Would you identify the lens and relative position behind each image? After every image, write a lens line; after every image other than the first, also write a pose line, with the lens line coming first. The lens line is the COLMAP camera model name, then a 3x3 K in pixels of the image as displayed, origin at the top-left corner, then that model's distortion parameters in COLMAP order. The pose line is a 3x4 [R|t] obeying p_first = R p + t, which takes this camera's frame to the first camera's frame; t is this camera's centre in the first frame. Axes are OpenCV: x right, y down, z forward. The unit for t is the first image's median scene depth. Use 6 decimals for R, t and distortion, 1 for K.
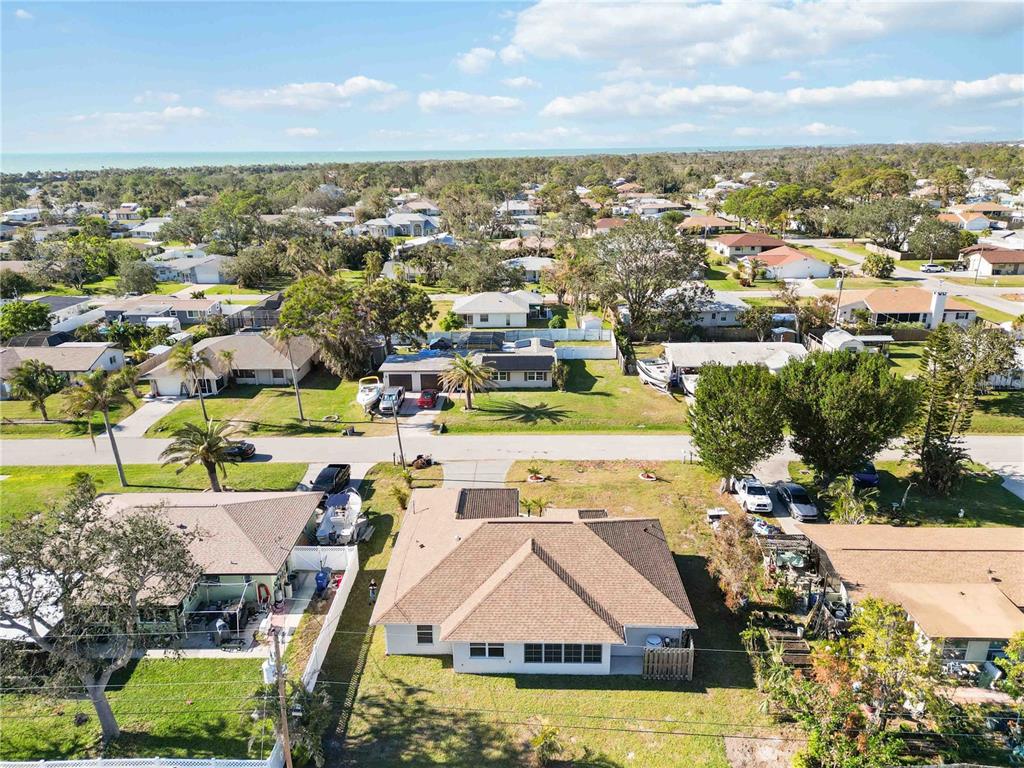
lens RADIAL K [[714.9, 0, 512.0], [0, 714.9, 384.0], [0, 0, 1]] dist [0.086214, -0.087473]
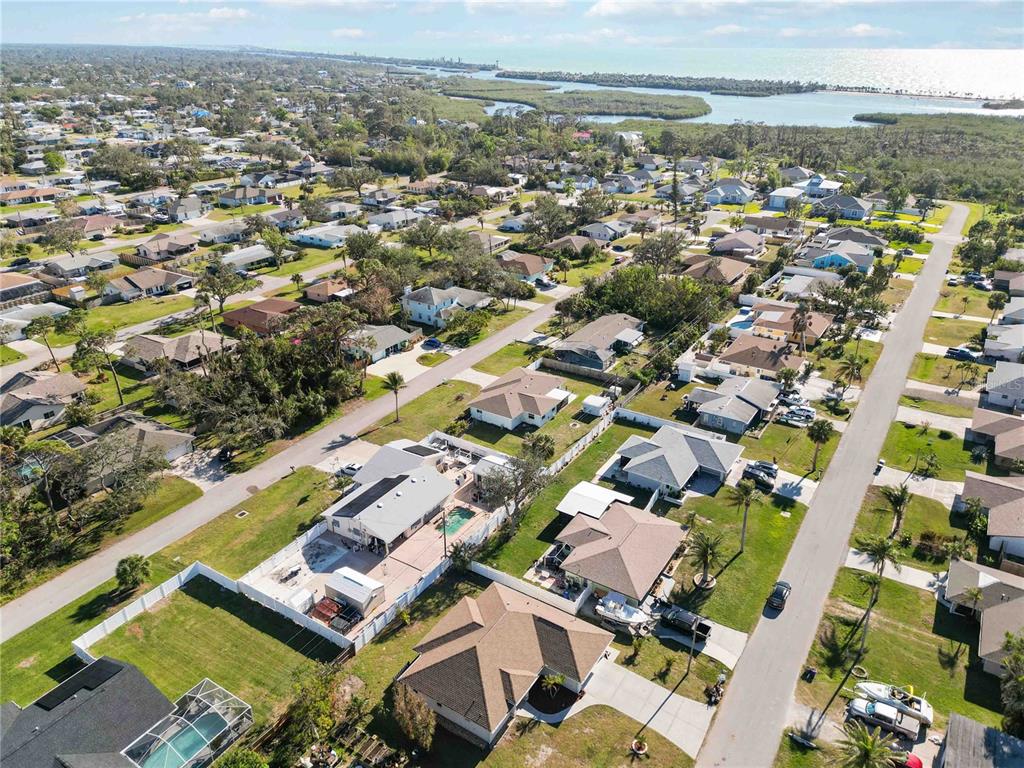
lens RADIAL K [[714.9, 0, 512.0], [0, 714.9, 384.0], [0, 0, 1]] dist [0.086214, -0.087473]
pose [[-0.522233, 0.375517, -0.765676, 0.636064], [-0.261285, 0.784201, 0.562814, -0.719775], [0.811790, 0.493980, -0.311418, 0.726587]]
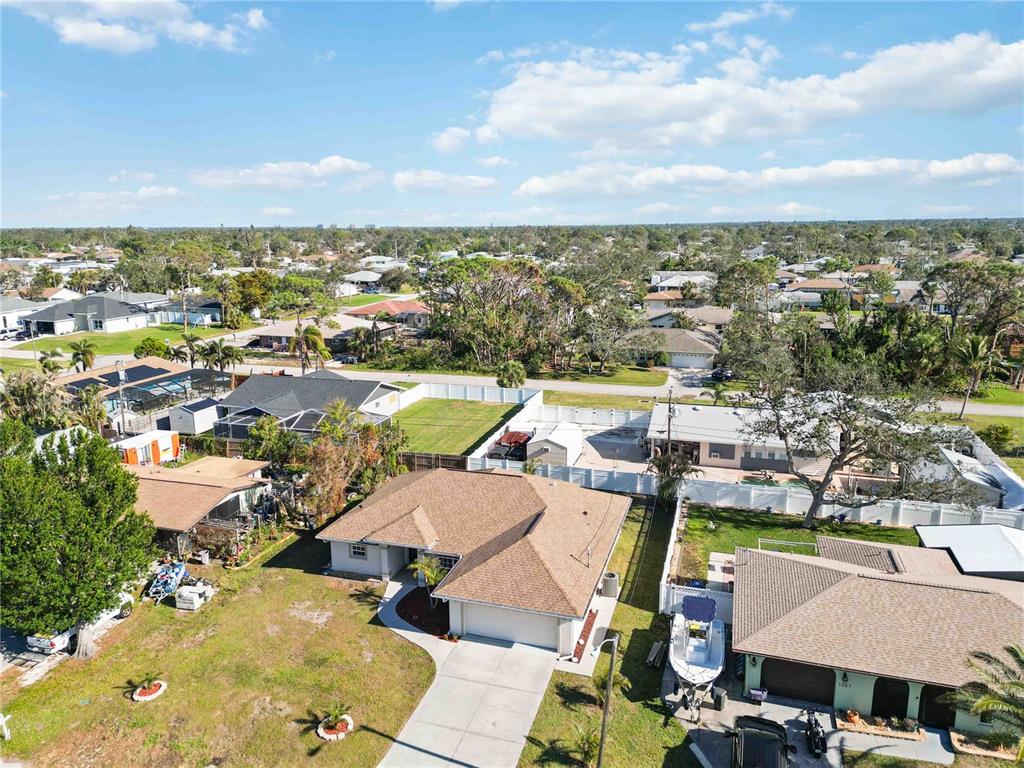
lens RADIAL K [[714.9, 0, 512.0], [0, 714.9, 384.0], [0, 0, 1]] dist [0.086214, -0.087473]
pose [[-0.958756, -0.046391, 0.280420, -0.170946], [0.104485, 0.859988, 0.499503, -0.251597], [-0.264331, 0.508201, -0.819671, 1.005154]]
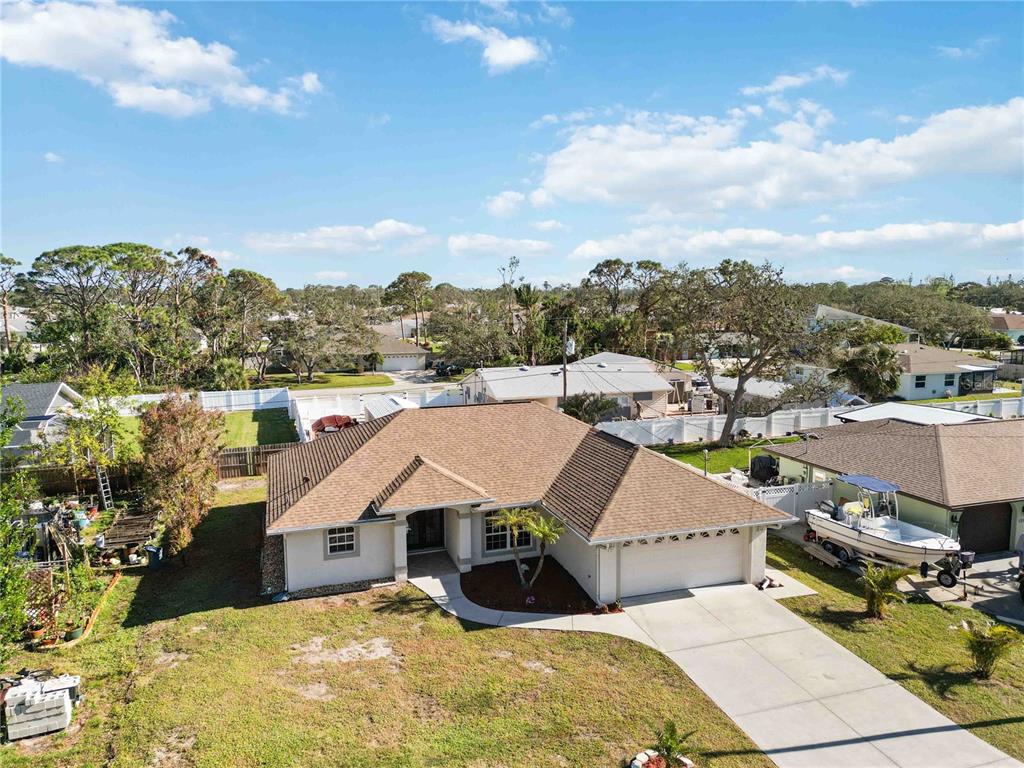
lens RADIAL K [[714.9, 0, 512.0], [0, 714.9, 384.0], [0, 0, 1]] dist [0.086214, -0.087473]
pose [[-0.942698, 0.054913, -0.329098, 0.131787], [-0.093826, 0.902928, 0.419425, -0.077357], [0.320184, 0.426269, -0.846036, 0.910075]]
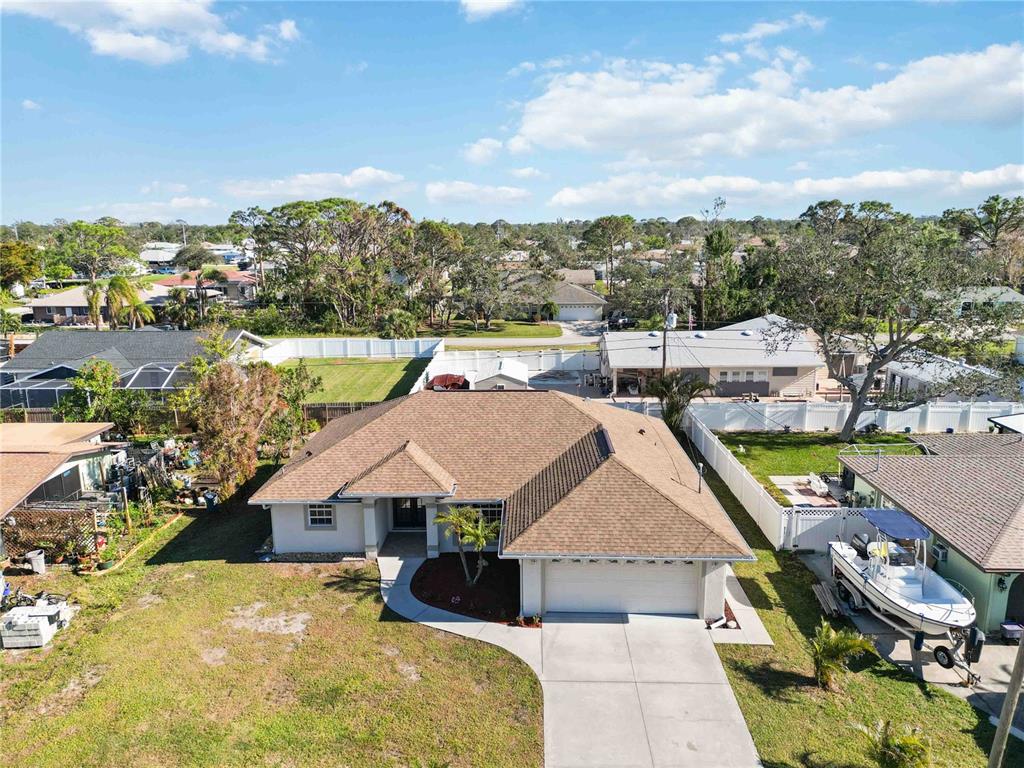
lens RADIAL K [[714.9, 0, 512.0], [0, 714.9, 384.0], [0, 0, 1]] dist [0.086214, -0.087473]
pose [[-0.999843, 0.013035, 0.012032, -0.001413], [0.017365, 0.857670, 0.513907, -0.107643], [-0.003621, 0.514035, -0.857761, 0.912925]]
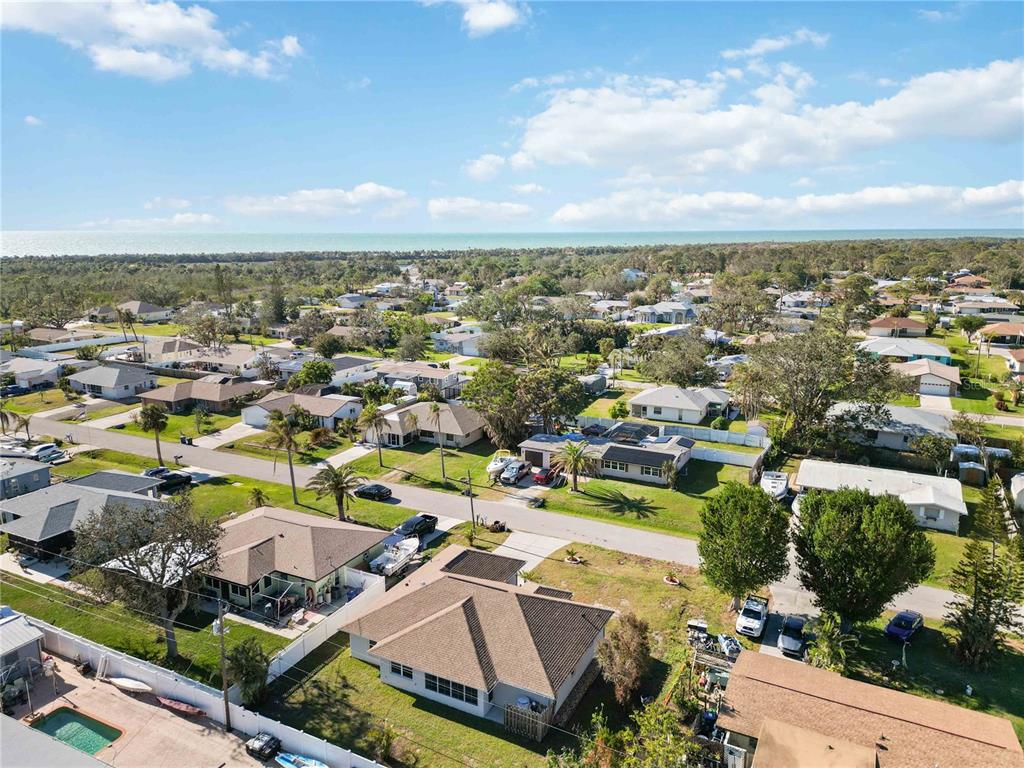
lens RADIAL K [[714.9, 0, 512.0], [0, 714.9, 384.0], [0, 0, 1]] dist [0.086214, -0.087473]
pose [[0.898132, 0.101106, -0.427945, 0.323576], [-0.144290, 0.987084, -0.069615, -0.039177], [0.415379, 0.124272, 0.901120, -0.078097]]
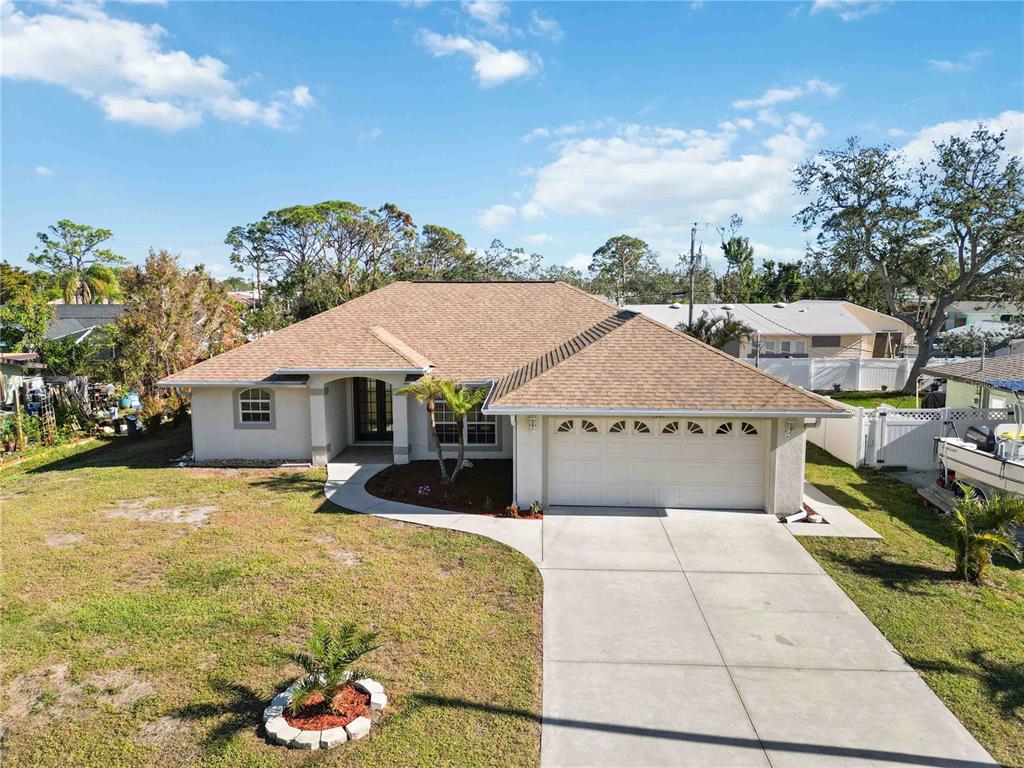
lens RADIAL K [[714.9, 0, 512.0], [0, 714.9, 384.0], [0, 0, 1]] dist [0.086214, -0.087473]
pose [[-0.999688, 0.007124, 0.023946, -0.005161], [0.016877, 0.899294, 0.437019, 0.006173], [-0.018422, 0.437287, -0.899133, 0.879106]]
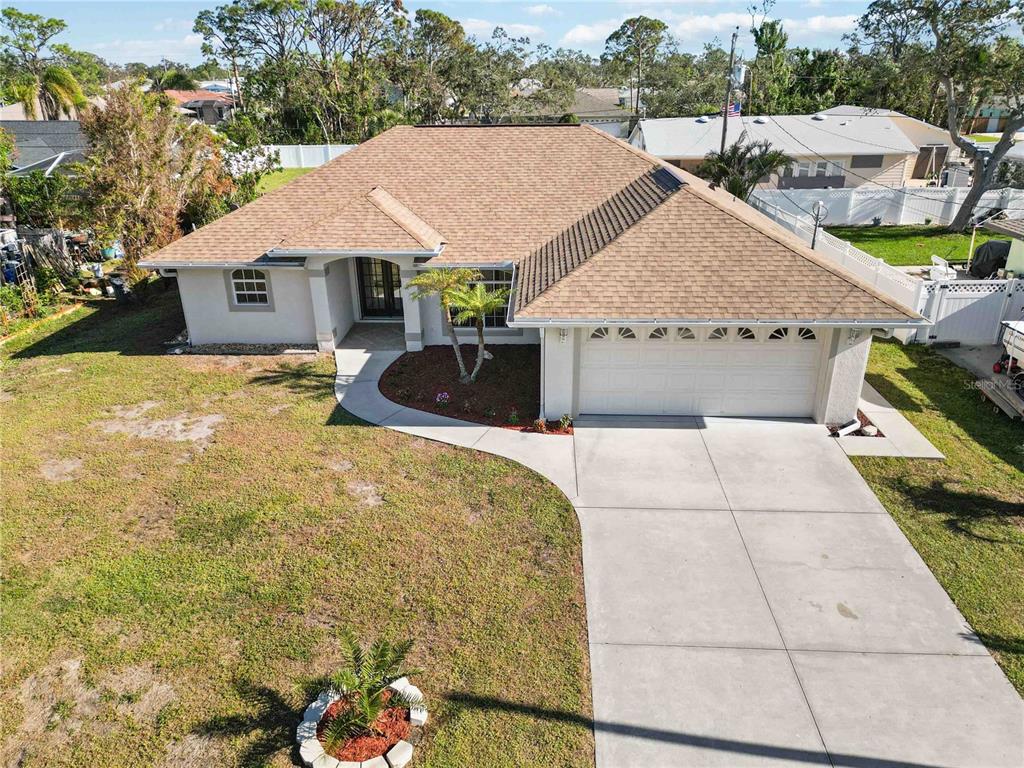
lens RADIAL K [[714.9, 0, 512.0], [0, 714.9, 384.0], [0, 0, 1]] dist [0.086214, -0.087473]
pose [[-0.999565, 0.008175, 0.028349, 0.002264], [0.024974, 0.746029, 0.665444, -0.006278], [-0.015709, 0.665863, -0.745909, 0.843572]]
